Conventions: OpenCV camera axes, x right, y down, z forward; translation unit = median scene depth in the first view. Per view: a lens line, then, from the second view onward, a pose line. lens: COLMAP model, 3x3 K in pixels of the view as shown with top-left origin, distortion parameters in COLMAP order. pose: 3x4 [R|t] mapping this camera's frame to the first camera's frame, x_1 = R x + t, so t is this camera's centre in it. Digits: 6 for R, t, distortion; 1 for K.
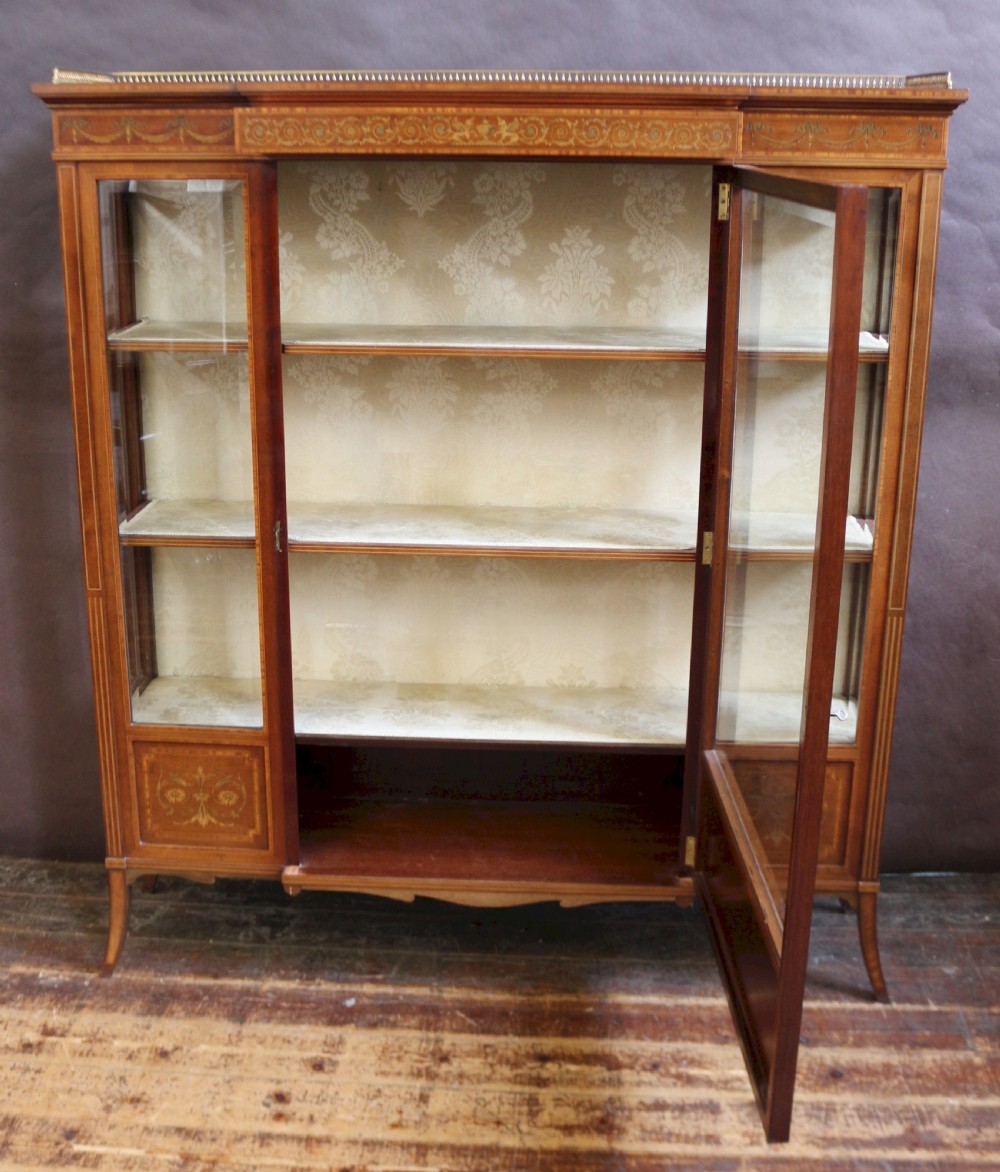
lens RADIAL K [[1561.6, 0, 452.1], [0, 1561.6, 635.7], [0, 0, 1]] dist [-0.179349, 0.268602]
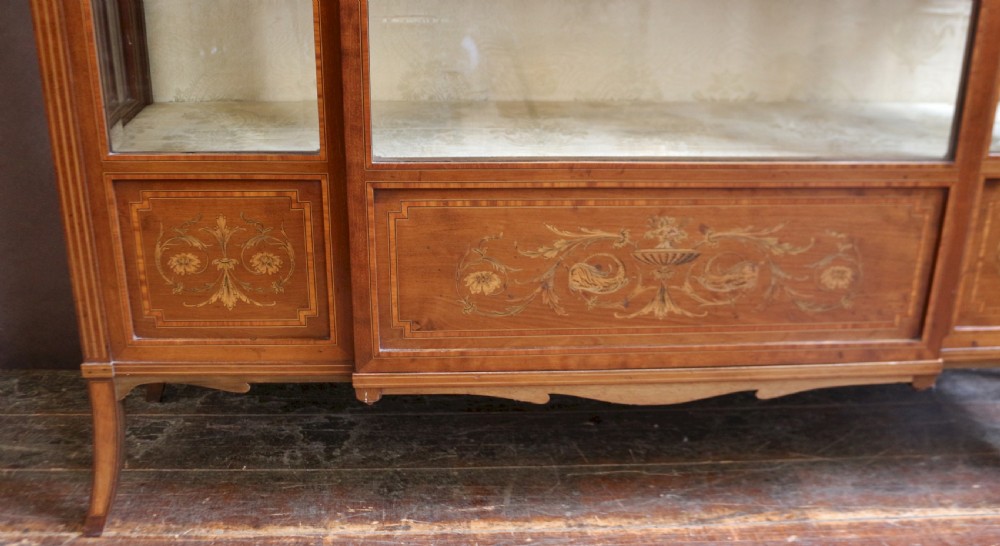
lens RADIAL K [[1020.7, 0, 499.5], [0, 1020.7, 239.8], [0, 0, 1]] dist [-0.138499, 0.152928]
pose [[0.991401, -0.035900, 0.125838, -0.098439], [0.029208, 0.998079, 0.054628, 0.072727], [-0.127557, -0.050483, 0.990546, 0.553907]]
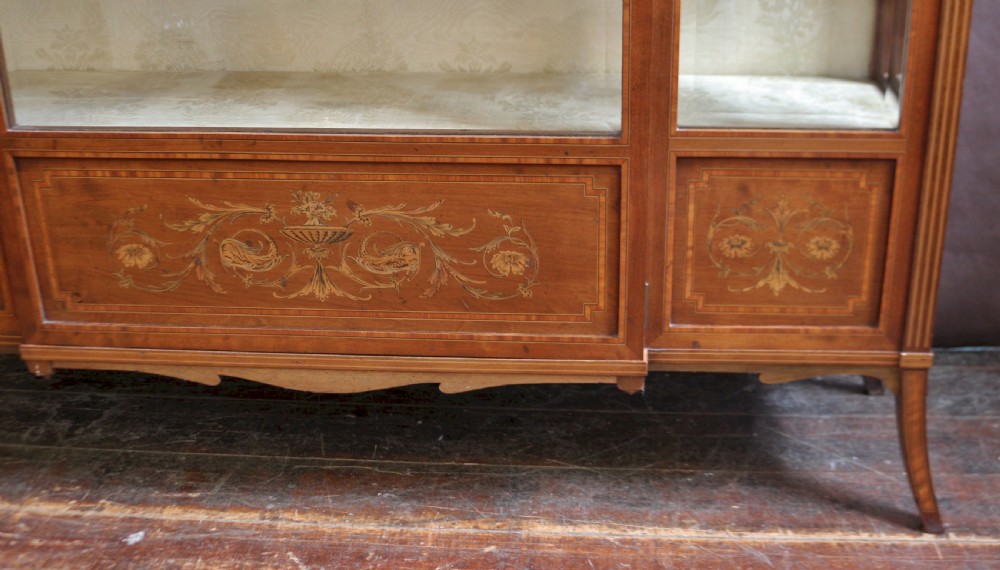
lens RADIAL K [[1125.6, 0, 579.0], [0, 1125.6, 225.9], [0, 0, 1]] dist [-0.127424, 0.135271]
pose [[0.999579, -0.009189, 0.027526, 0.113130], [0.007997, 0.999038, 0.043118, 0.083355], [-0.027896, -0.042880, 0.998691, 0.522726]]
